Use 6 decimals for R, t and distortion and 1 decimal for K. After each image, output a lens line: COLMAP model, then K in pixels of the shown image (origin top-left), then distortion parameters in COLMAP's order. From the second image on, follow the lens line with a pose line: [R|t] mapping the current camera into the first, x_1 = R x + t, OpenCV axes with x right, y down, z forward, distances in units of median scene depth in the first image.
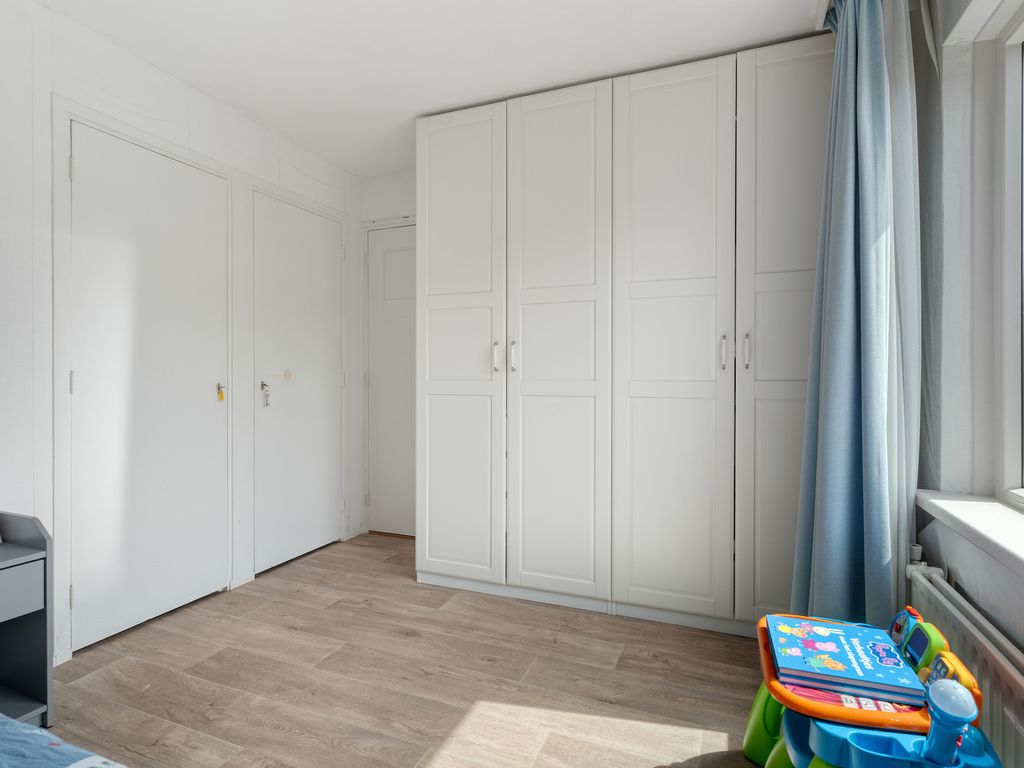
lens RADIAL K [[535.4, 0, 514.4], [0, 535.4, 378.2], [0, 0, 1]] dist [-0.001981, 0.001966]
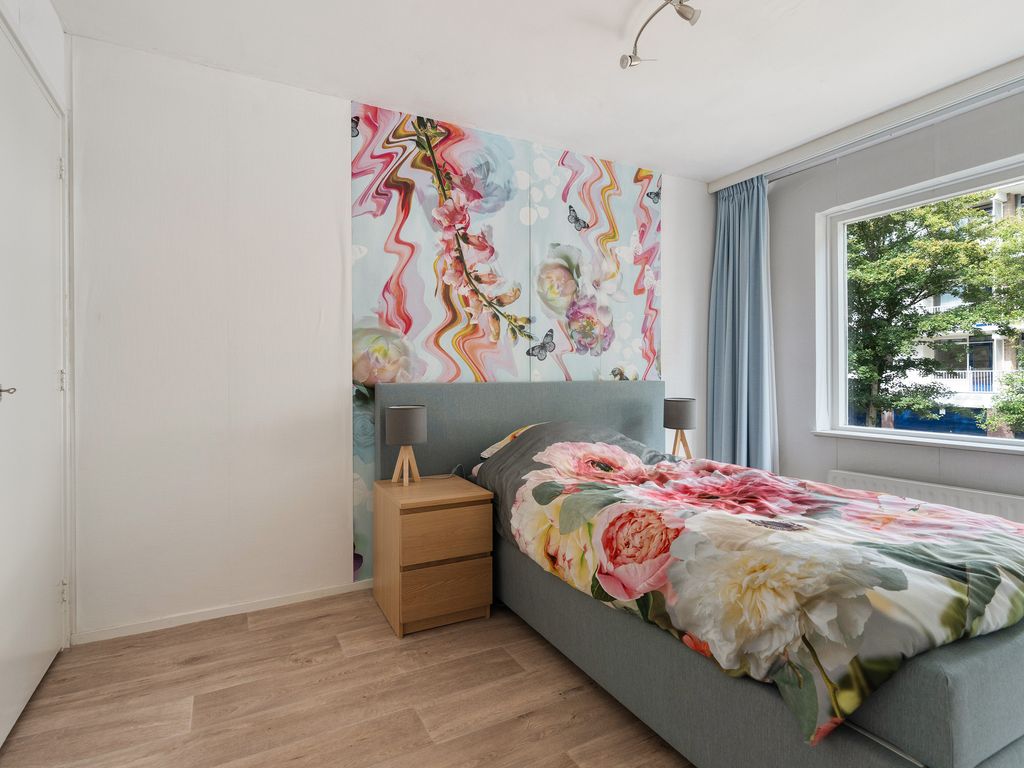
lens RADIAL K [[535.4, 0, 512.8], [0, 535.4, 381.0], [0, 0, 1]] dist [-0.001981, 0.001966]
pose [[-0.635120, 0.017818, -0.772208, 0.193000], [0.003253, 0.999787, 0.020394, -0.011683], [0.772406, 0.010441, -0.635043, 1.735627]]
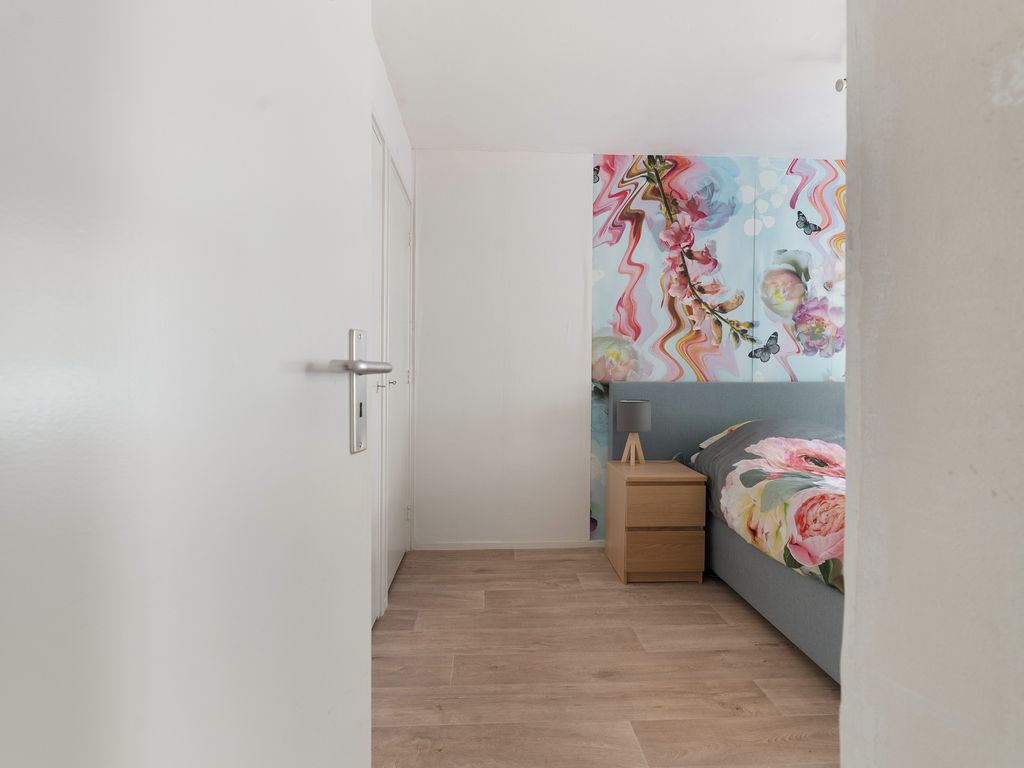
lens RADIAL K [[535.4, 0, 509.9], [0, 535.4, 388.2], [0, 0, 1]] dist [-0.001981, 0.001966]
pose [[-0.905989, 0.014006, -0.423069, 0.354339], [-0.000208, 0.999438, 0.033534, -0.014081], [0.423301, 0.030469, -0.905477, 1.986029]]
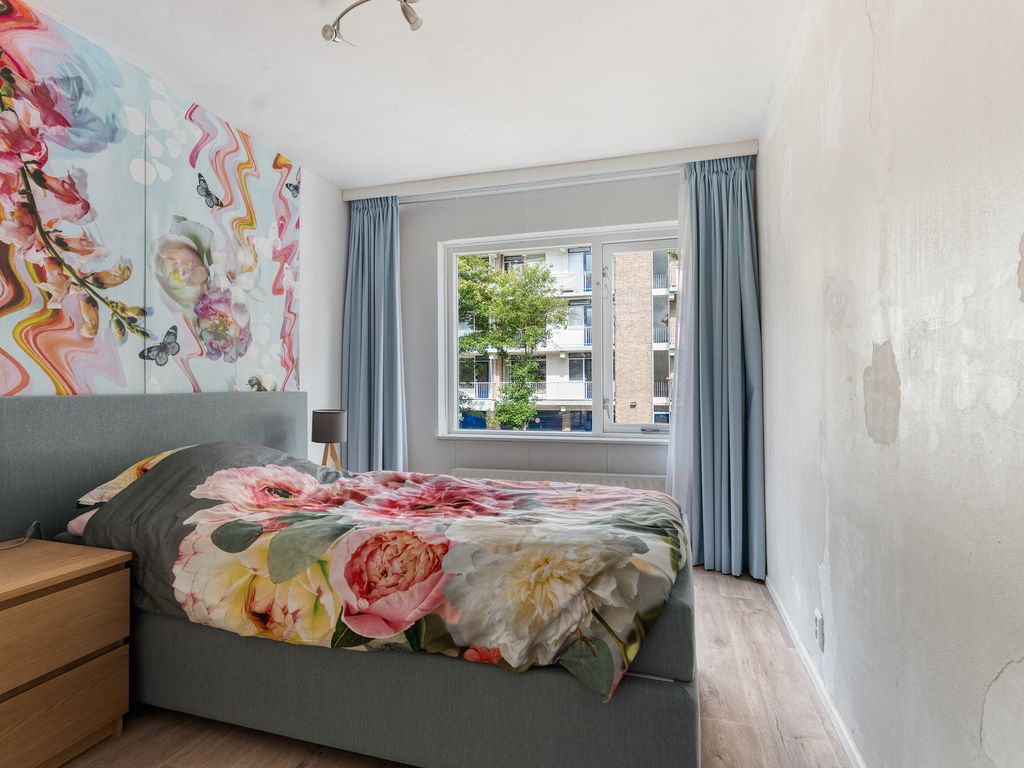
lens RADIAL K [[535.4, 0, 516.1], [0, 535.4, 385.7], [0, 0, 1]] dist [-0.001981, 0.001966]
pose [[0.110858, 0.009229, -0.993793, 0.202171], [-0.005220, 0.999948, 0.008704, -0.009649], [0.993823, 0.004222, 0.110901, 1.448634]]
